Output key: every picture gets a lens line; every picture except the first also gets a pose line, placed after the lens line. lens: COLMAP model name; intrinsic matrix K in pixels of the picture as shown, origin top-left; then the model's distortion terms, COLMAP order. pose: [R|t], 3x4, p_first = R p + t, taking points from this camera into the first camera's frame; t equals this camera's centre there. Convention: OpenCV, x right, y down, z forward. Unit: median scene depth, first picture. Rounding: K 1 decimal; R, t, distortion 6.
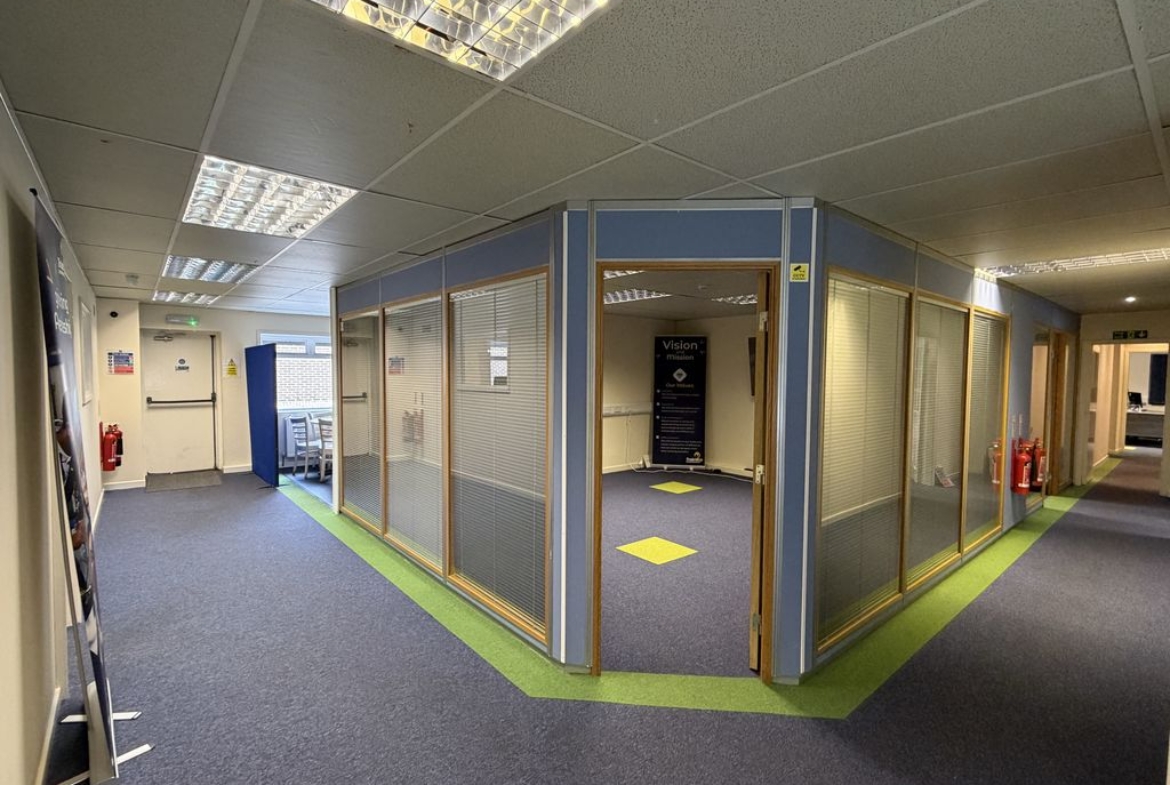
lens RADIAL K [[536.2, 0, 581.1], [0, 536.2, 390.3], [0, 0, 1]] dist [0.004746, 0.000421]
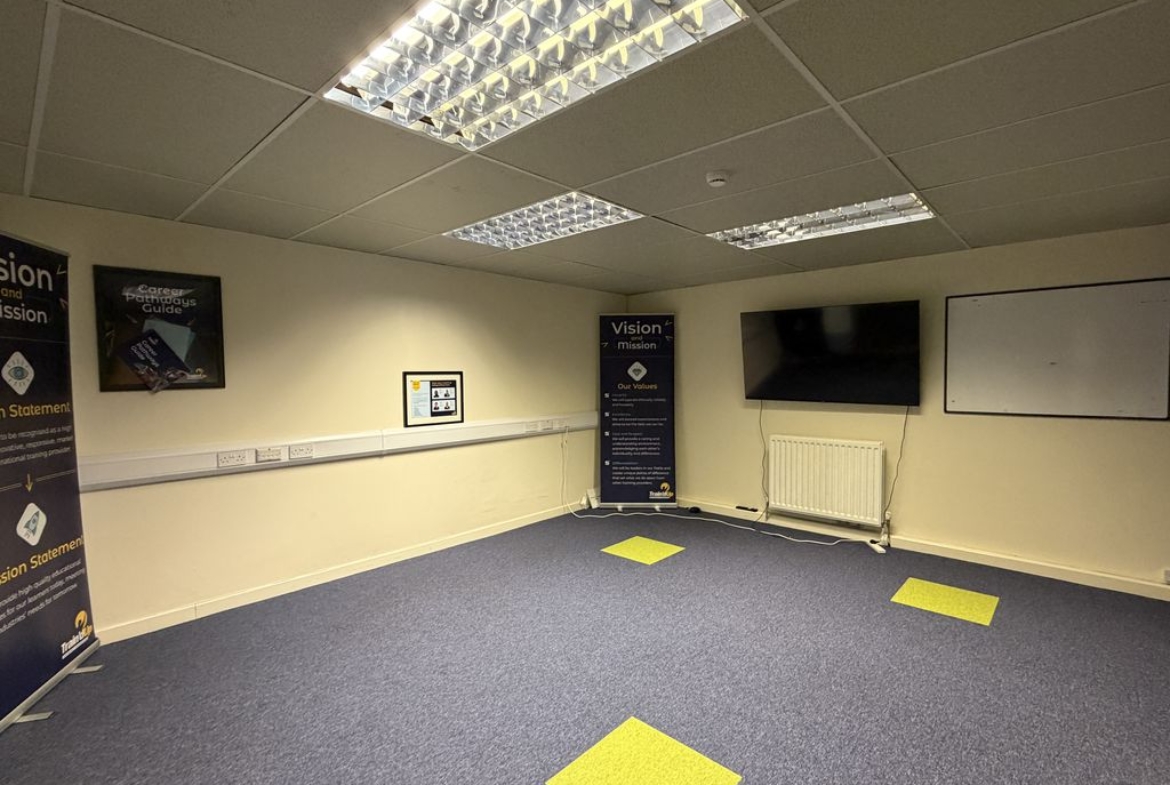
lens RADIAL K [[536.2, 0, 583.1], [0, 536.2, 391.7], [0, 0, 1]] dist [0.004746, 0.000421]
pose [[0.991488, -0.022699, 0.128203, 0.026928], [0.023514, 0.999712, -0.004849, -0.000742], [-0.128056, 0.007823, 0.991736, 0.328873]]
